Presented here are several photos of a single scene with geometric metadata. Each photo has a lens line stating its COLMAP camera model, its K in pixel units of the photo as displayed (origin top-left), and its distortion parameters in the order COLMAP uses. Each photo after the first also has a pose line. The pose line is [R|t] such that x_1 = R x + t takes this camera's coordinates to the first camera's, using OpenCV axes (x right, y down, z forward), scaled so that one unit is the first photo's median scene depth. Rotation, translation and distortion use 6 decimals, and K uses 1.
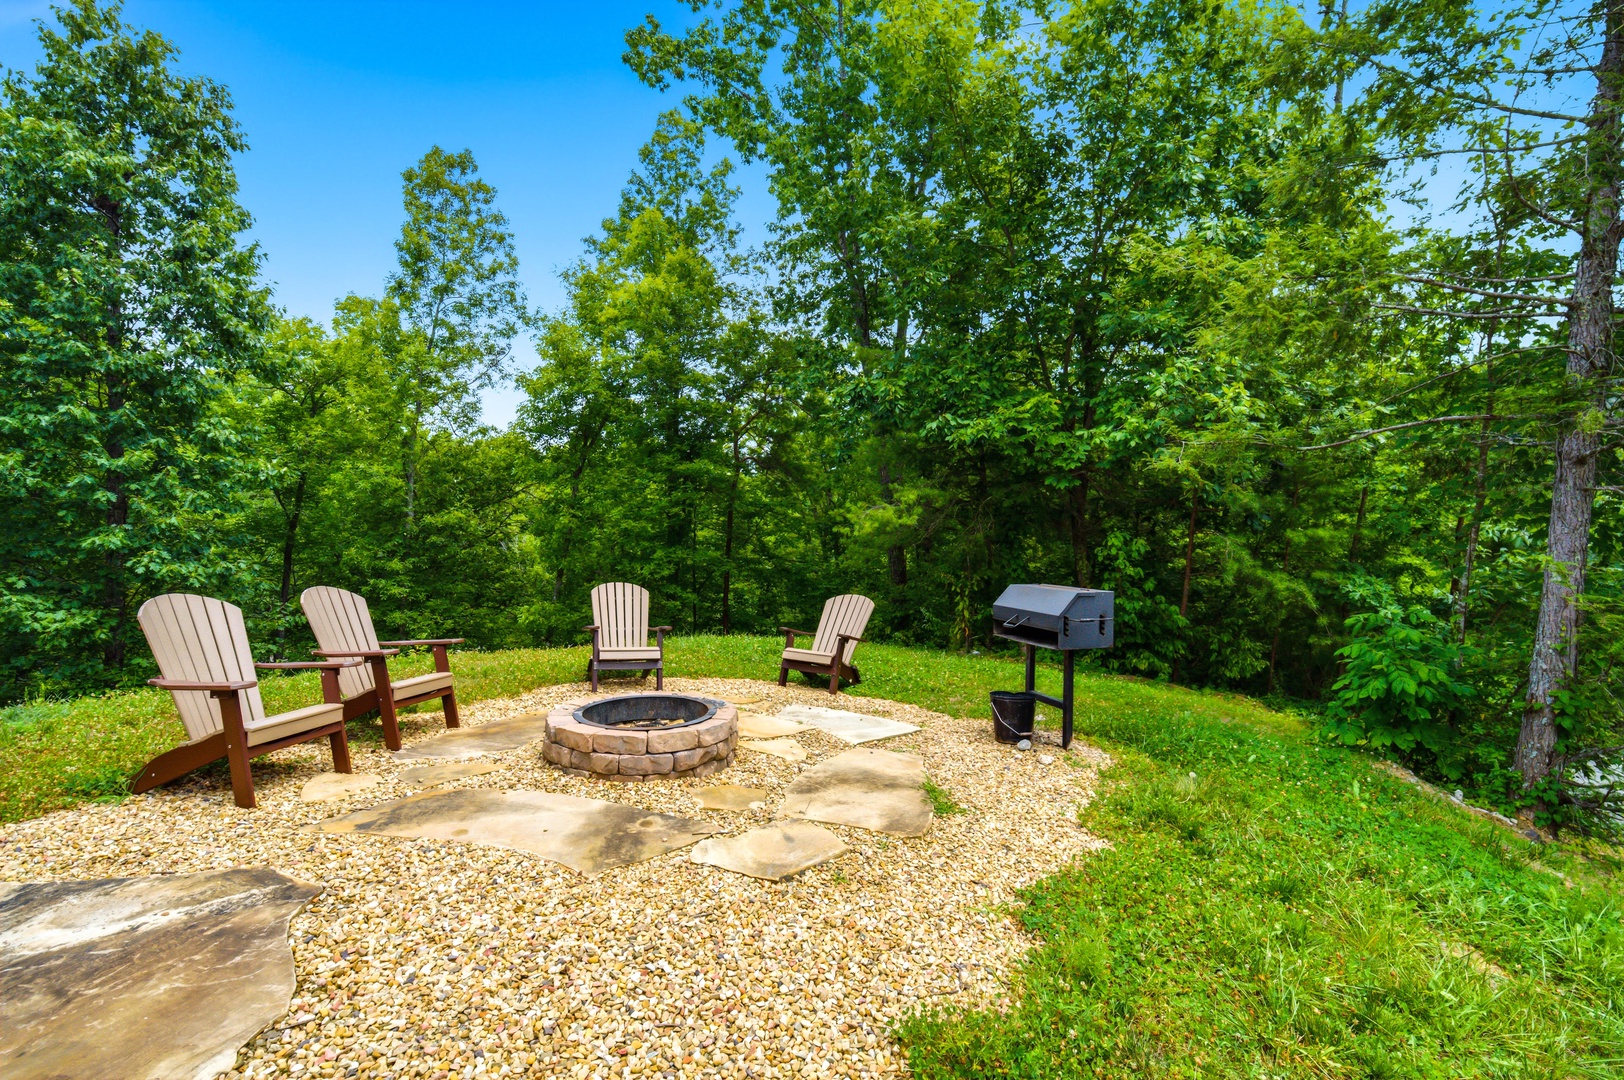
lens RADIAL K [[712.9, 0, 810.5], [0, 712.9, 534.7], [0, 0, 1]] dist [0.000103, 0.000043]
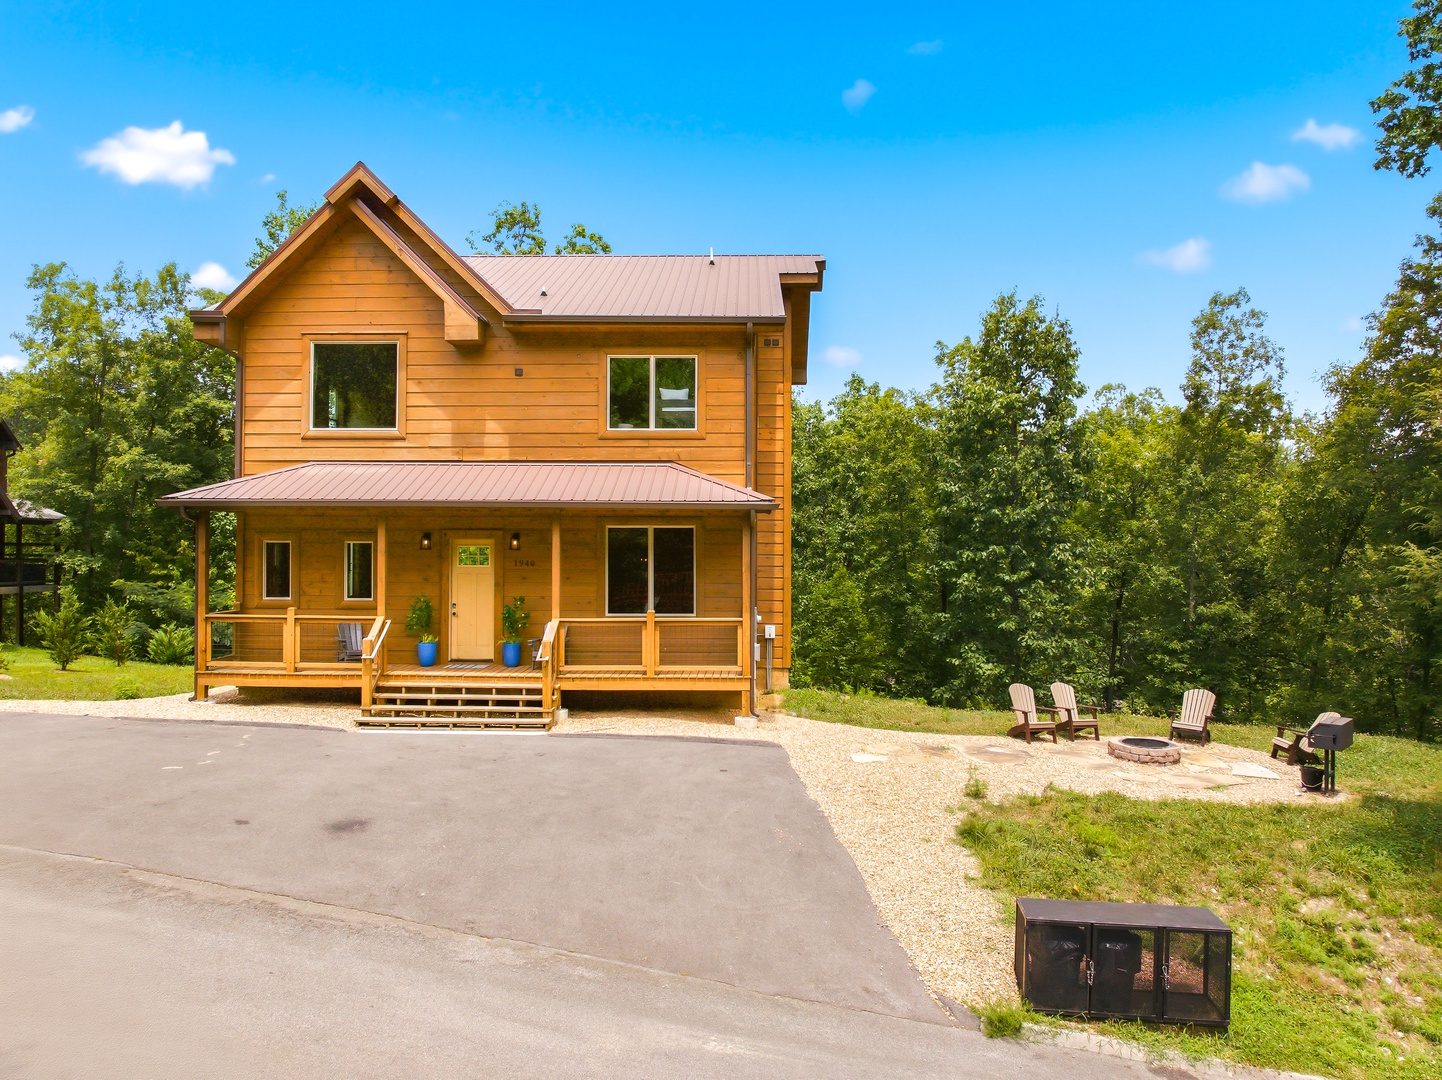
lens RADIAL K [[1021.0, 0, 721.0], [0, 1021.0, 540.0], [0, 0, 1]] dist [-0.001188, 0.000137]
pose [[0.486979, -0.005793, -0.873394, 0.817978], [-0.002995, 0.999961, -0.008303, -0.169126], [0.873409, 0.006659, 0.486943, -0.799159]]
